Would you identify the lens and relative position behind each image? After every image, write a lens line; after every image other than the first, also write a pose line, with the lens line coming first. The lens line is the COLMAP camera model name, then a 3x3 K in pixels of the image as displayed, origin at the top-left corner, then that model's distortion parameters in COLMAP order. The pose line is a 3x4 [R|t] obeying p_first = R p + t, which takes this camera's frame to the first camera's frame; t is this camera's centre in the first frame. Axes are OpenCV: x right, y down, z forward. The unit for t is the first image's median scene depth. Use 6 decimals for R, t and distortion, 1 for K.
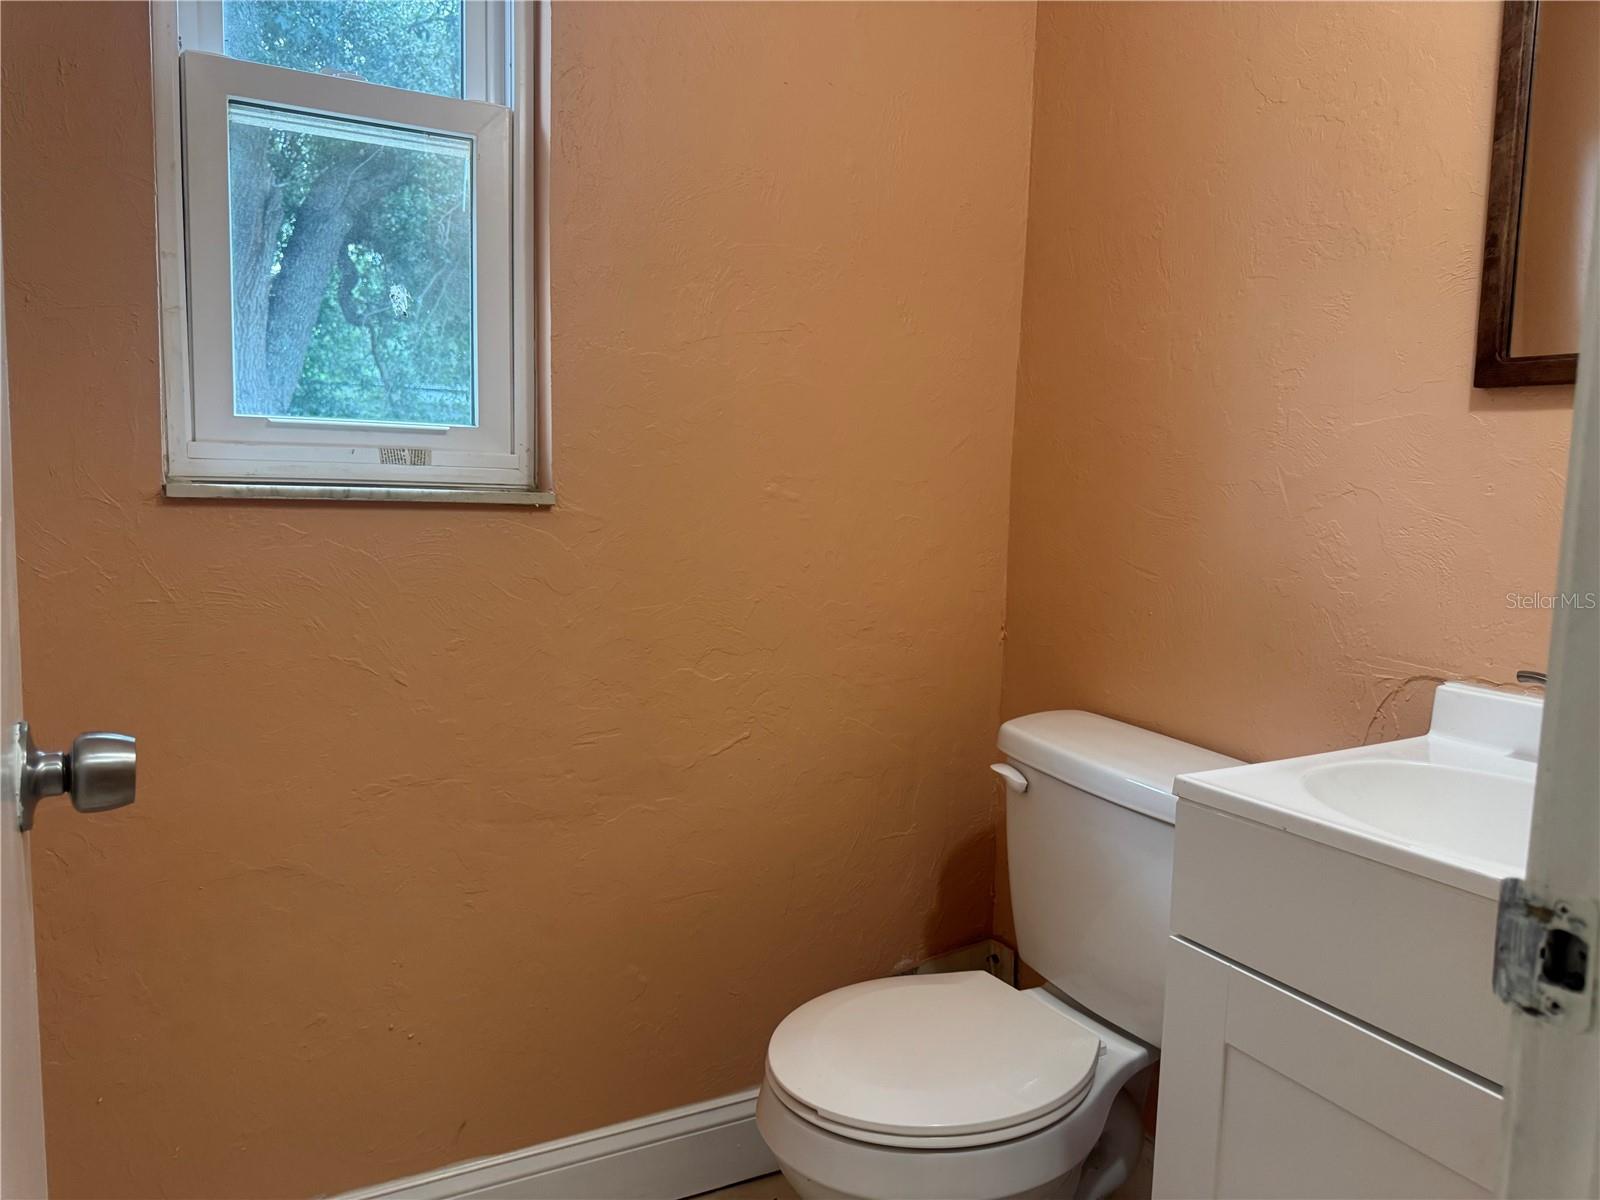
lens RADIAL K [[1158.5, 0, 800.8], [0, 1158.5, 621.9], [0, 0, 1]] dist [-0.001239, -0.010286]
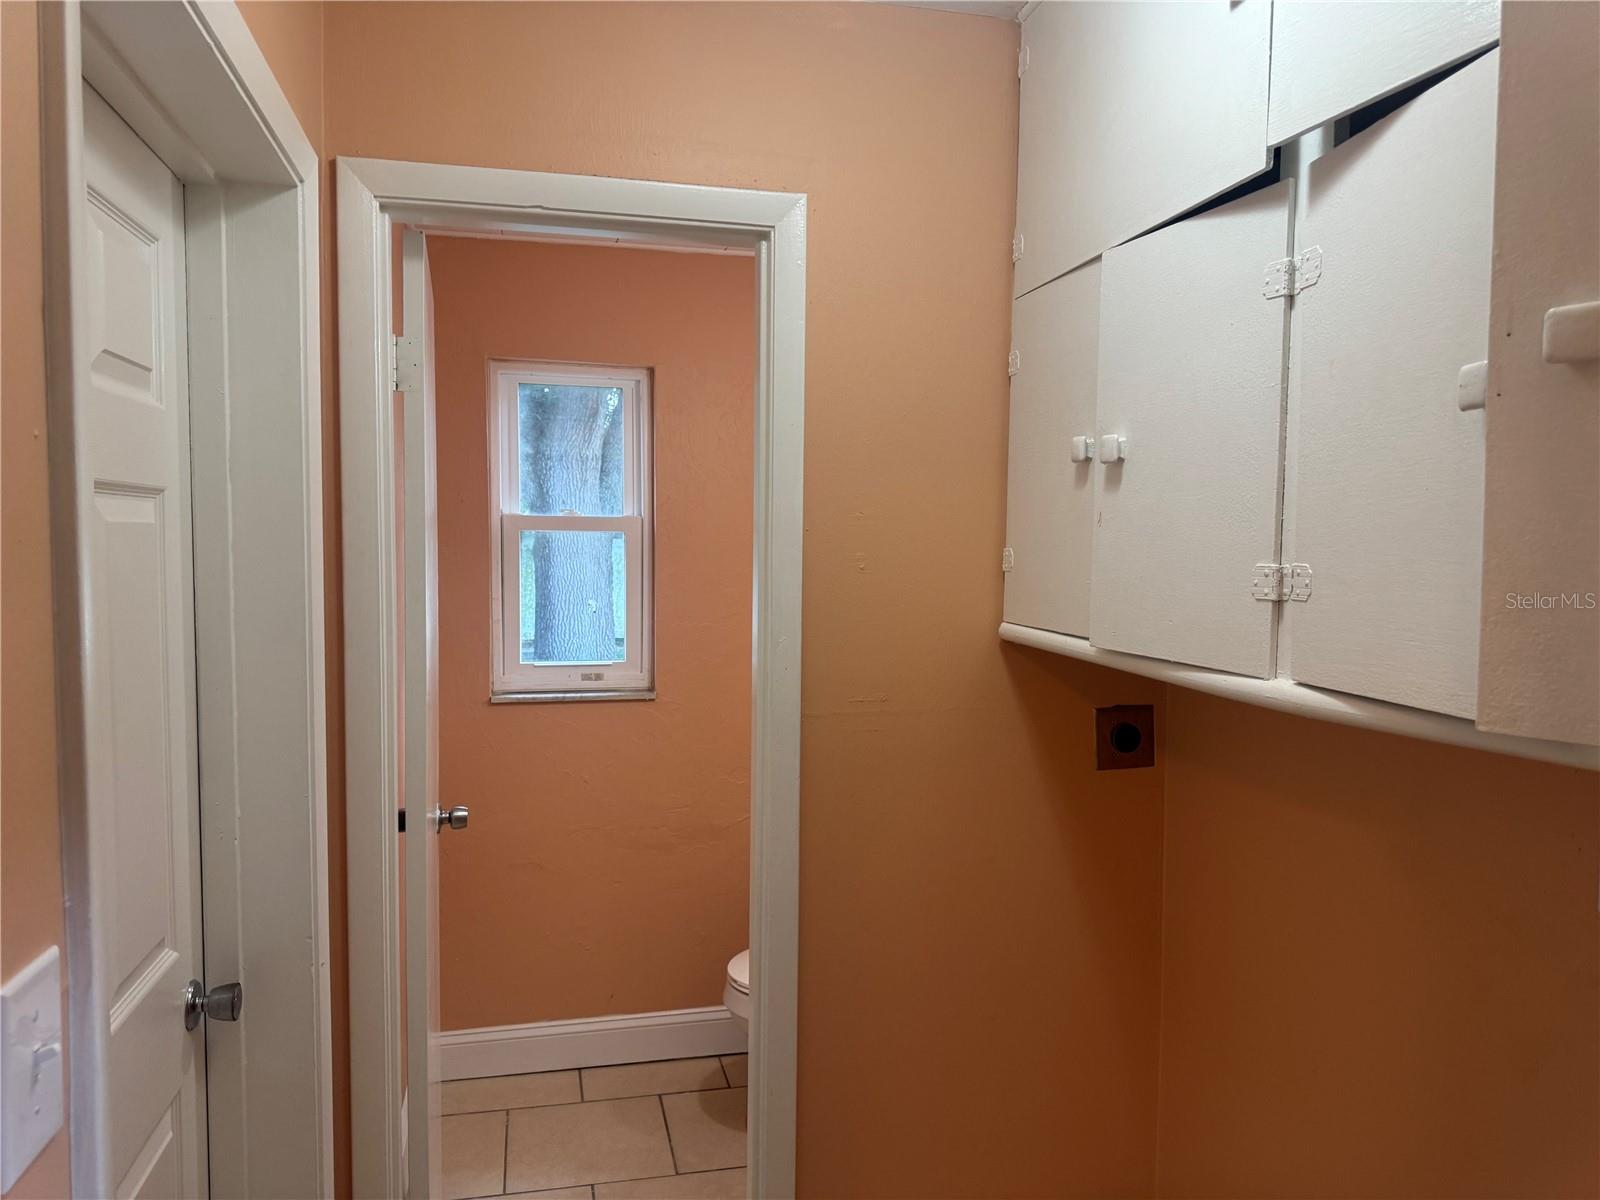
lens RADIAL K [[1135.6, 0, 796.8], [0, 1135.6, 605.3], [0, 0, 1]] dist [0.116078, -0.189874]
pose [[0.962560, -0.010389, -0.270870, 0.652033], [-0.009822, 0.997272, -0.073152, -0.130883], [0.270891, 0.073074, 0.959832, -1.033134]]
